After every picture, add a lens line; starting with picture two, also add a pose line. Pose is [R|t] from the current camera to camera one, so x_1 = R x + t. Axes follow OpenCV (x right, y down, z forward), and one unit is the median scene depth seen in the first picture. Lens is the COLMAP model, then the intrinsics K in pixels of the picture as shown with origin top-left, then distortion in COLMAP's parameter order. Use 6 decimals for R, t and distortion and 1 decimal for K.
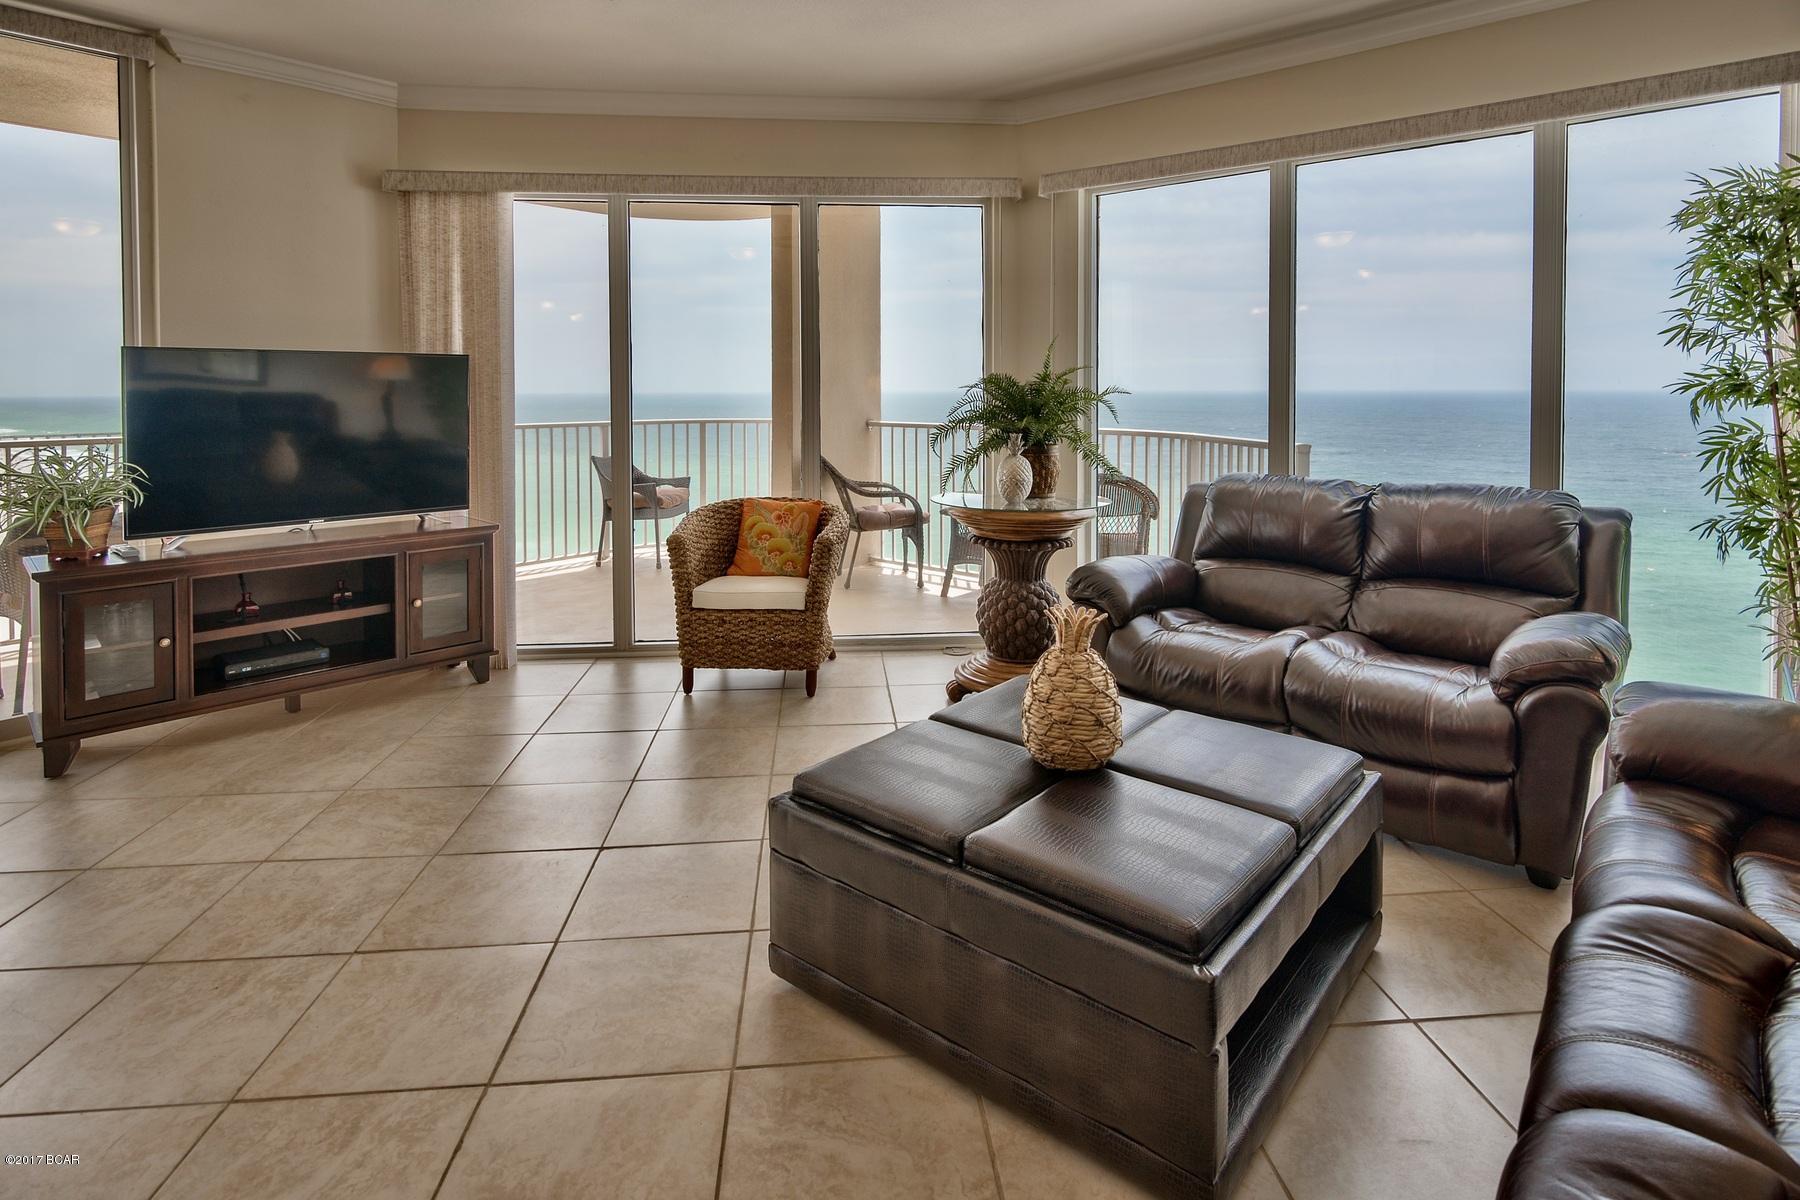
lens RADIAL K [[935.7, 0, 896.3], [0, 935.7, 427.0], [0, 0, 1]] dist [-0.002849, -0.001511]
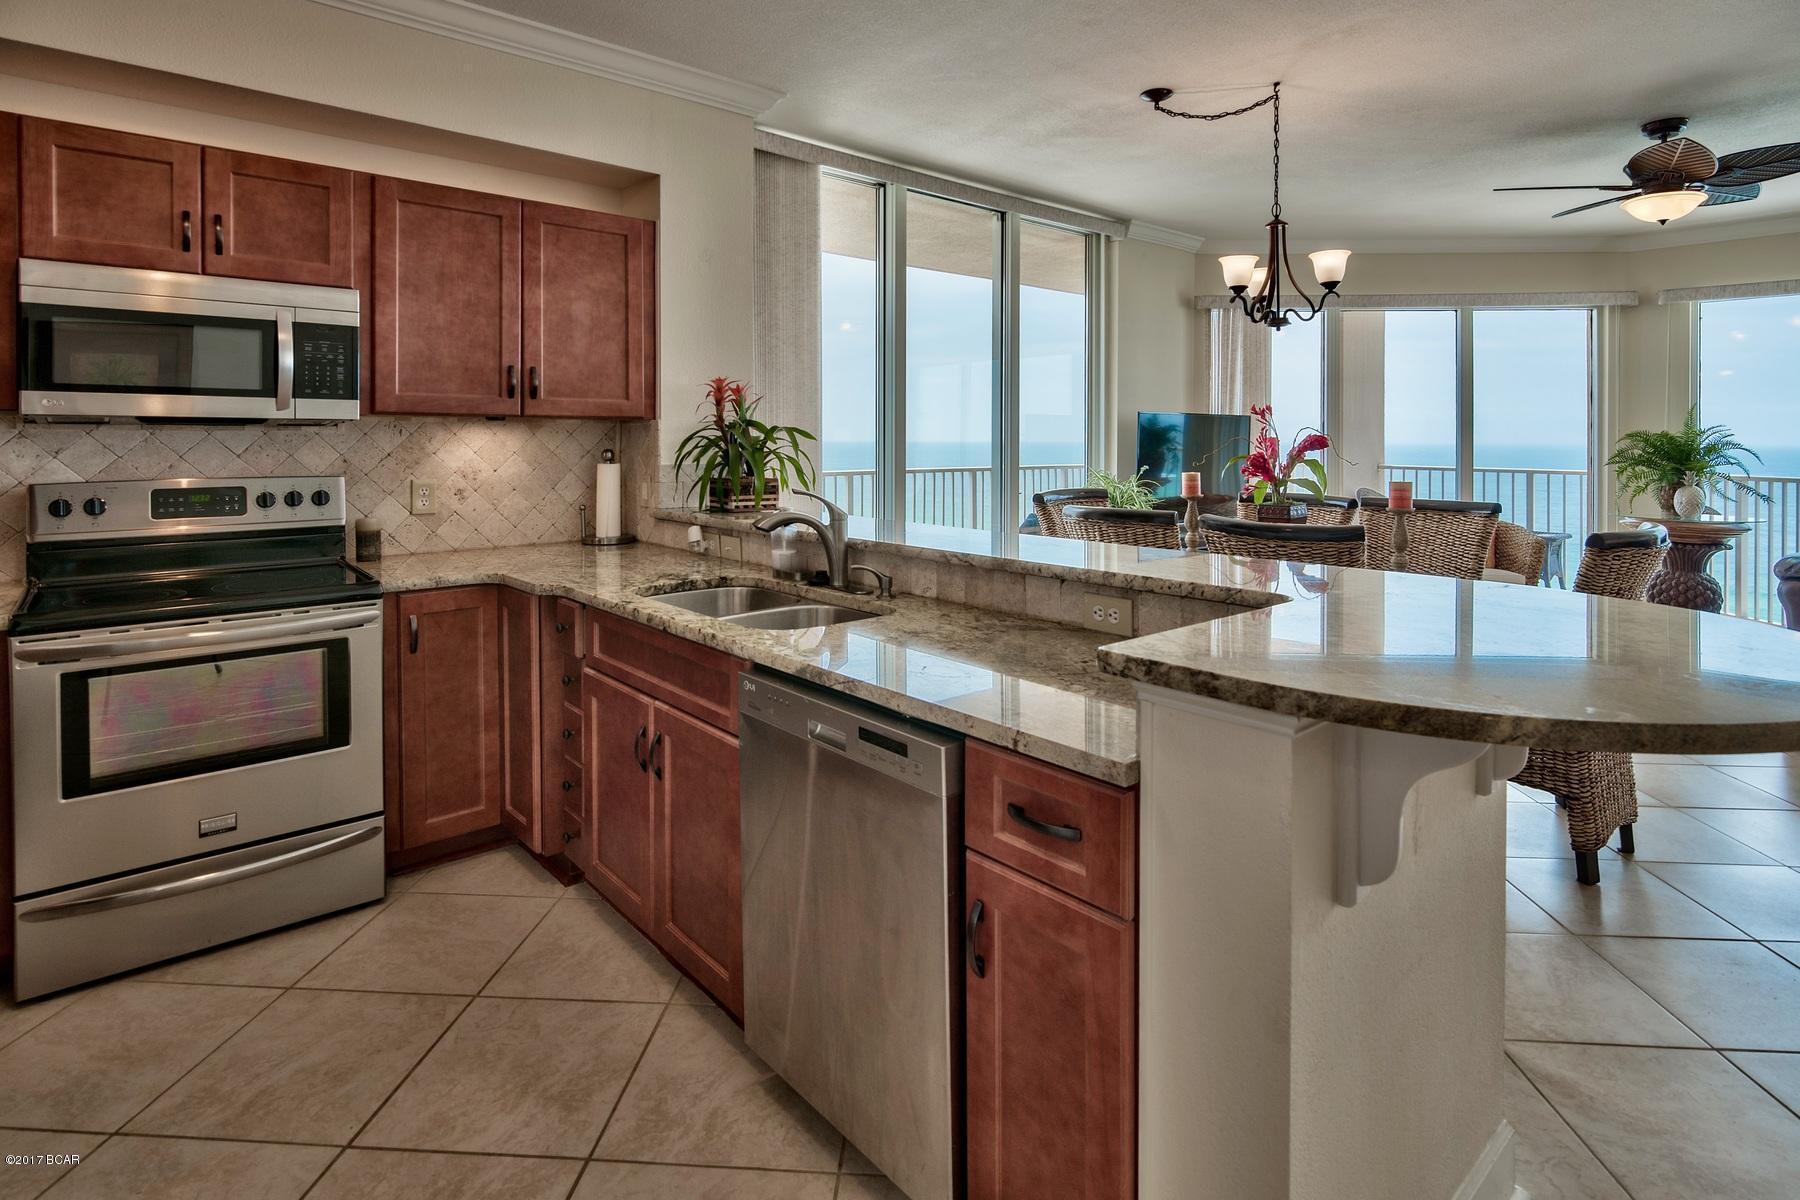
lens RADIAL K [[937.8, 0, 906.6], [0, 937.8, 441.1], [0, 0, 1]] dist [0.001010, 0.000134]
pose [[0.989272, 0.008256, -0.145850, -0.938580], [-0.013727, 0.999238, -0.036547, 0.032005], [0.145437, 0.038157, 0.988631, -0.687167]]
